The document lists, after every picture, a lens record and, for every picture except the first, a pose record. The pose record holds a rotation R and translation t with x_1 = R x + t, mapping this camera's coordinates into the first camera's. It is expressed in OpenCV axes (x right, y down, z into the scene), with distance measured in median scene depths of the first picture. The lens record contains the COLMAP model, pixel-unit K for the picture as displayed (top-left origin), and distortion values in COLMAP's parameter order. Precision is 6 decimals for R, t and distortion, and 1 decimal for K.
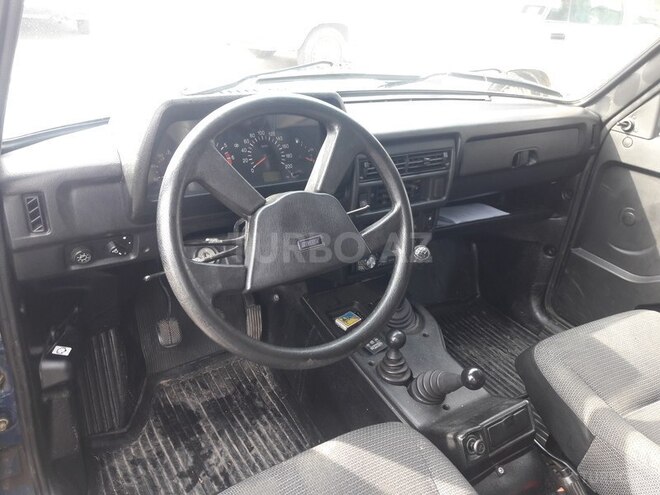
lens RADIAL K [[534.6, 0, 330.0], [0, 534.6, 247.5], [0, 0, 1]] dist [0.049402, -0.124068]
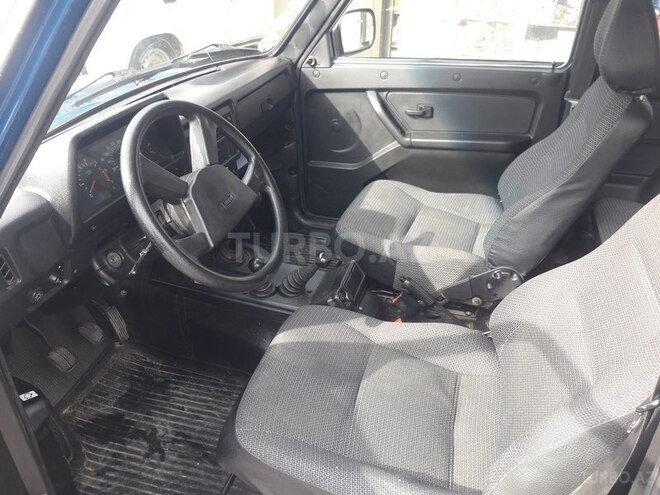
lens RADIAL K [[534.6, 0, 330.0], [0, 534.6, 247.5], [0, 0, 1]] dist [0.049402, -0.124068]
pose [[0.754961, -0.415528, 0.507317, -0.340787], [0.380957, 0.907597, 0.176466, -0.024980], [-0.533766, 0.060041, 0.843498, -0.169580]]
